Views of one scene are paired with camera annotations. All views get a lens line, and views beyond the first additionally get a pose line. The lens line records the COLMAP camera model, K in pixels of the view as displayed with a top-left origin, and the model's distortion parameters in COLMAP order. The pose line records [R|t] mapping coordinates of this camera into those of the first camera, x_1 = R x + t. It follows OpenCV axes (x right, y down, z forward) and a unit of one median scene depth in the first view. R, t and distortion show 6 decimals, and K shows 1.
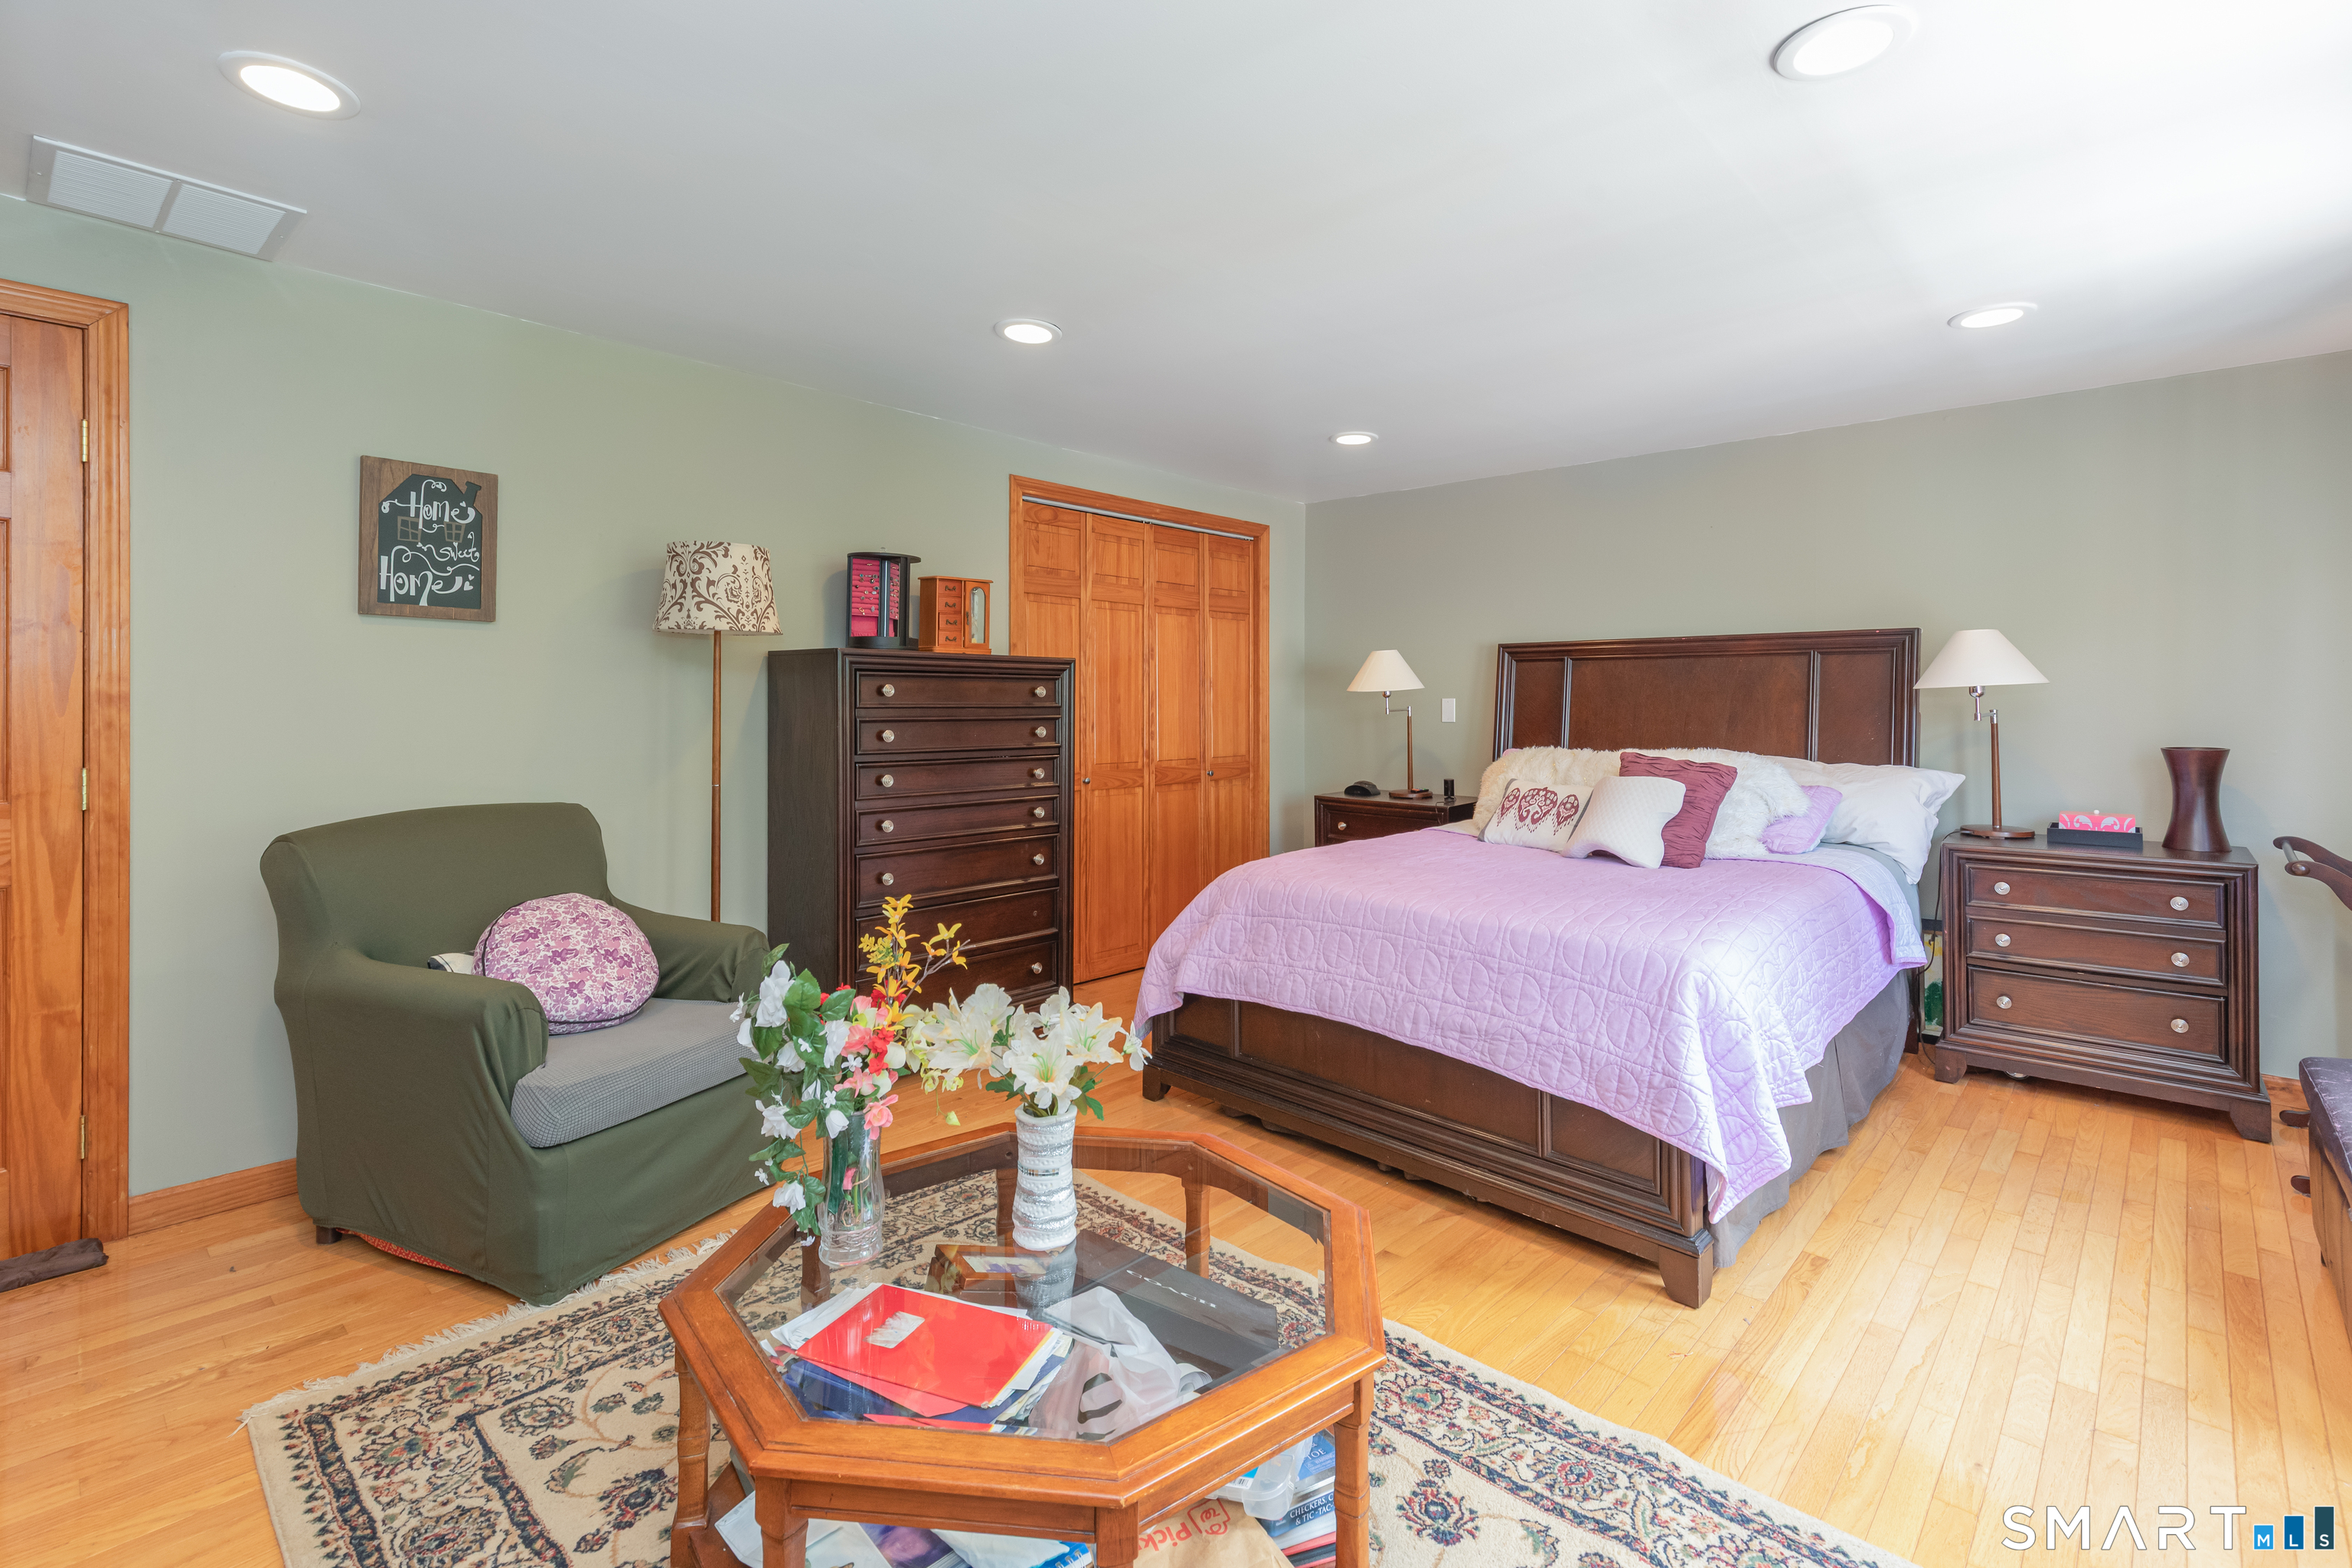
lens RADIAL K [[1081.6, 0, 1186.9], [0, 1081.6, 704.2], [0, 0, 1]] dist [0.007116, -0.002162]
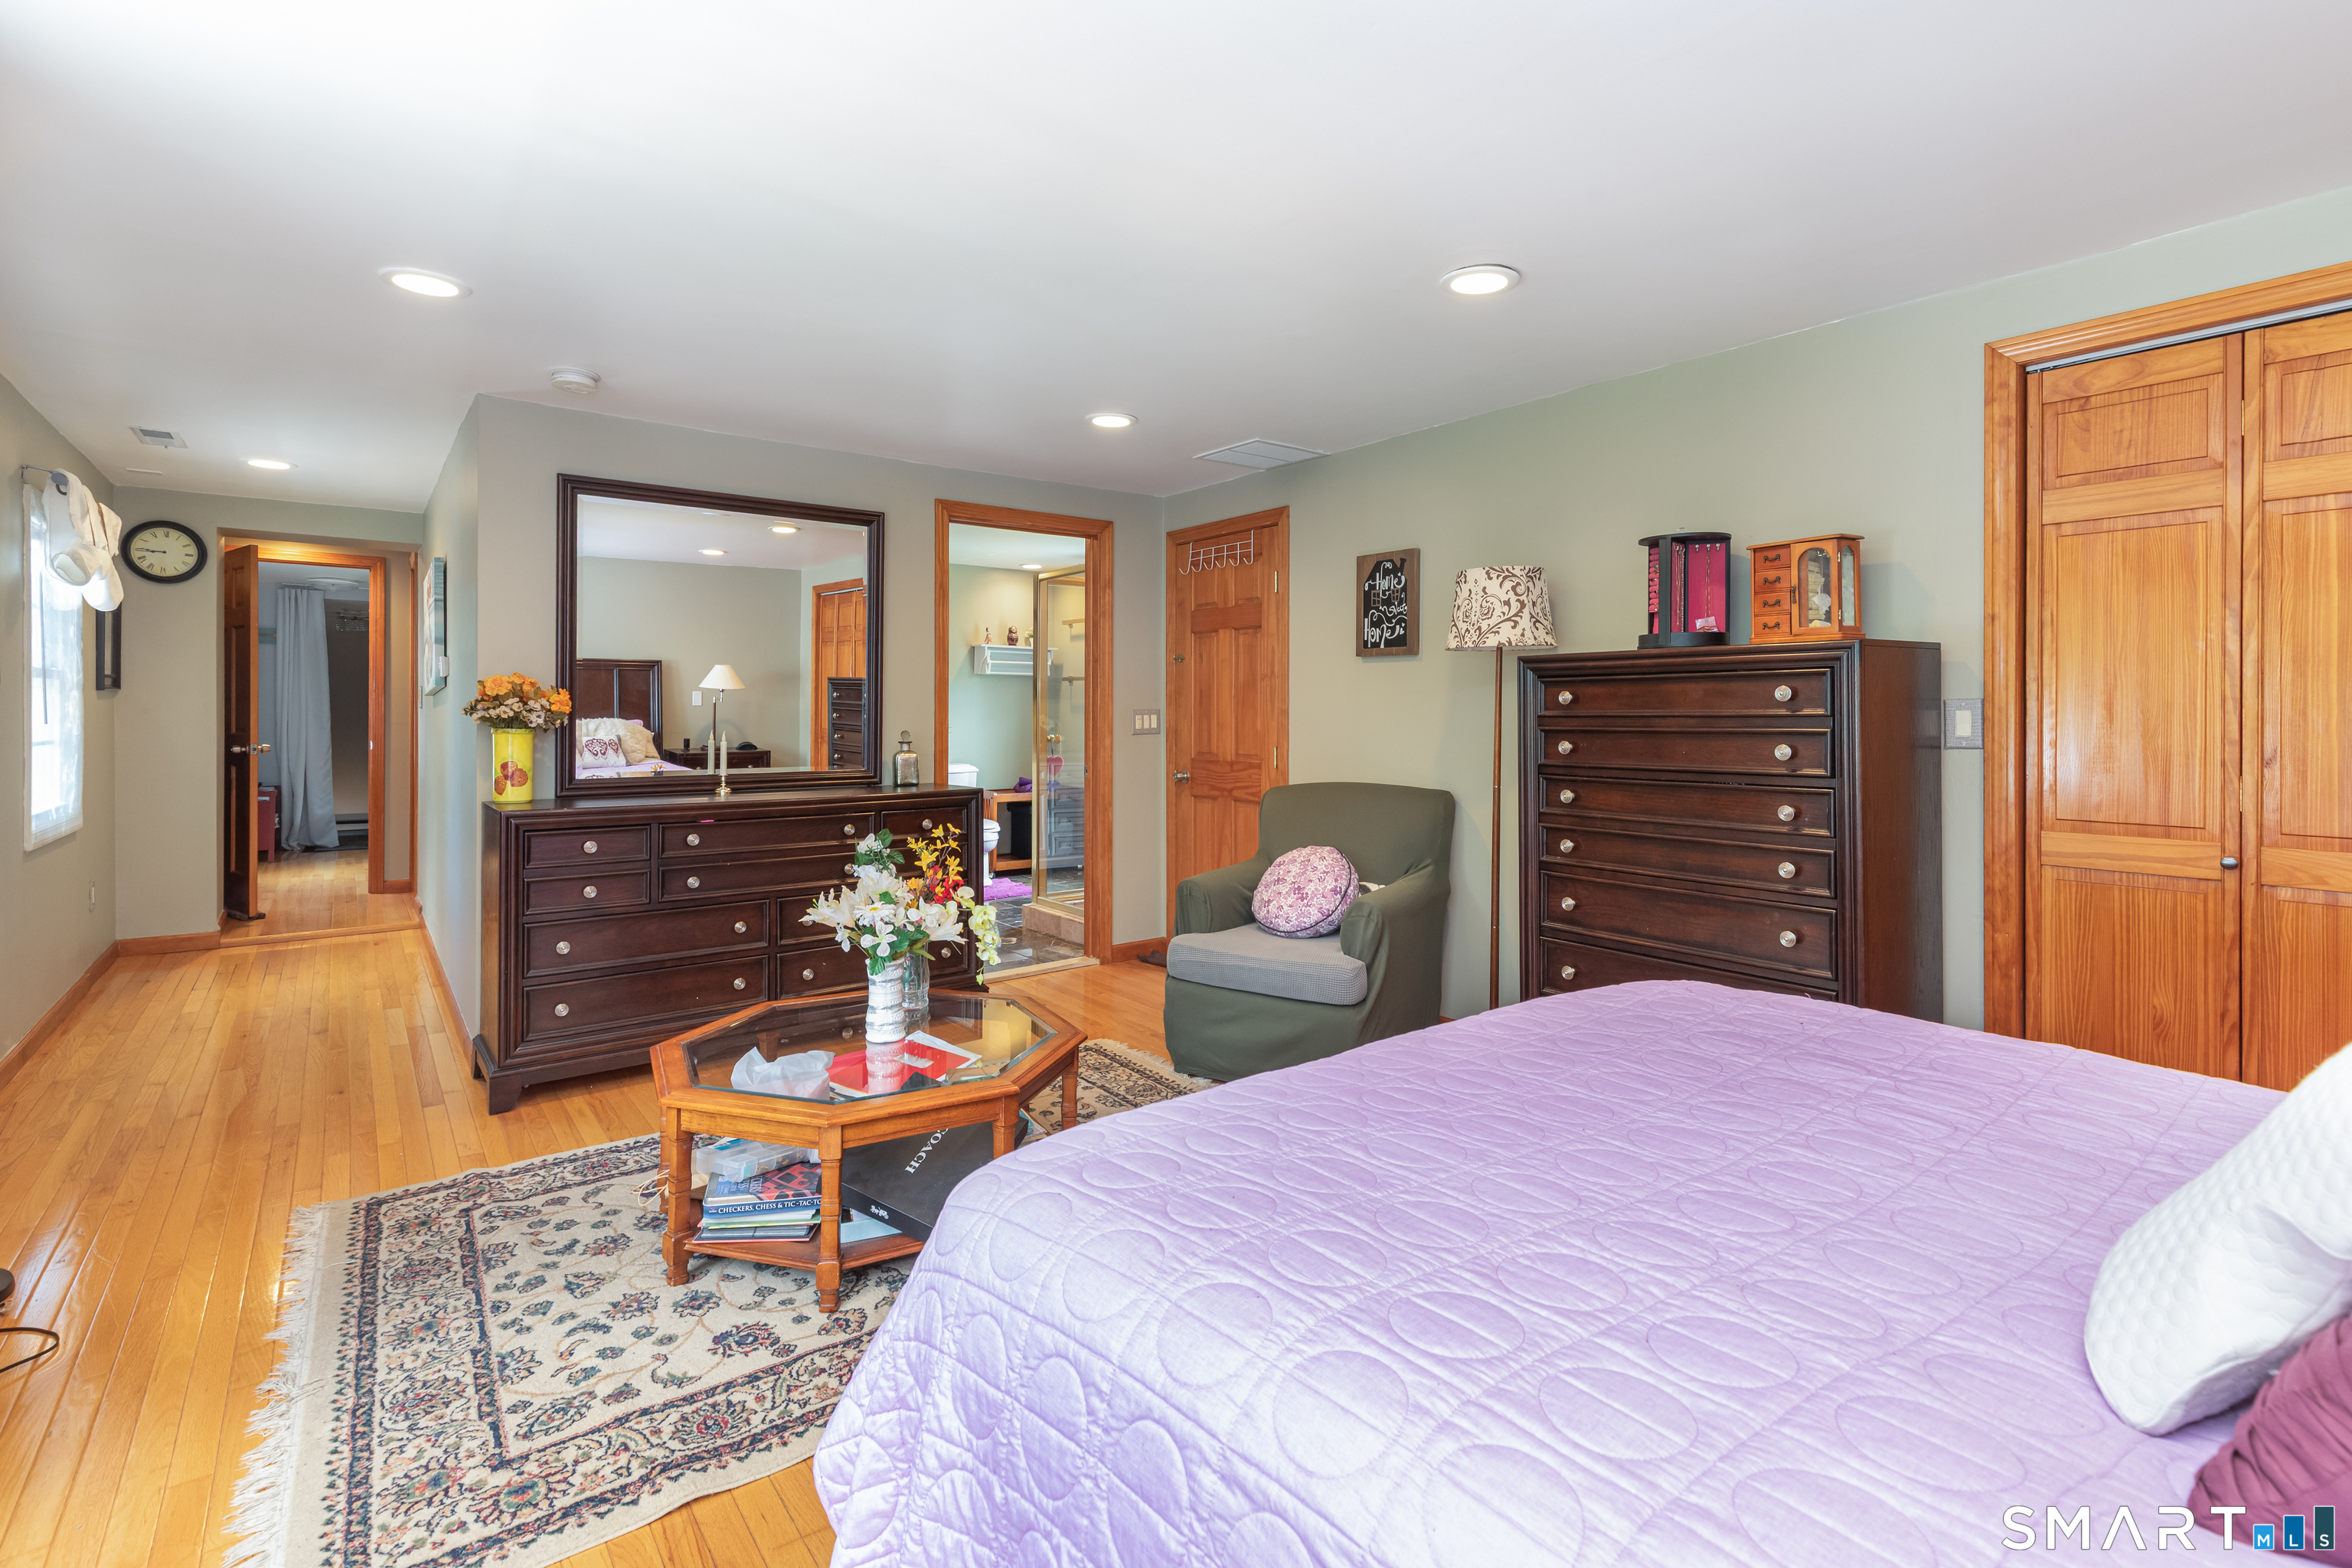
lens RADIAL K [[1081.6, 0, 1196.8], [0, 1081.6, 713.1], [0, 0, 1]] dist [0.007116, -0.002162]
pose [[-0.156825, -0.002623, -0.987623, 1.350095], [-0.001816, 0.999996, -0.002368, 0.004863], [0.987625, 0.001422, -0.156830, 1.646383]]
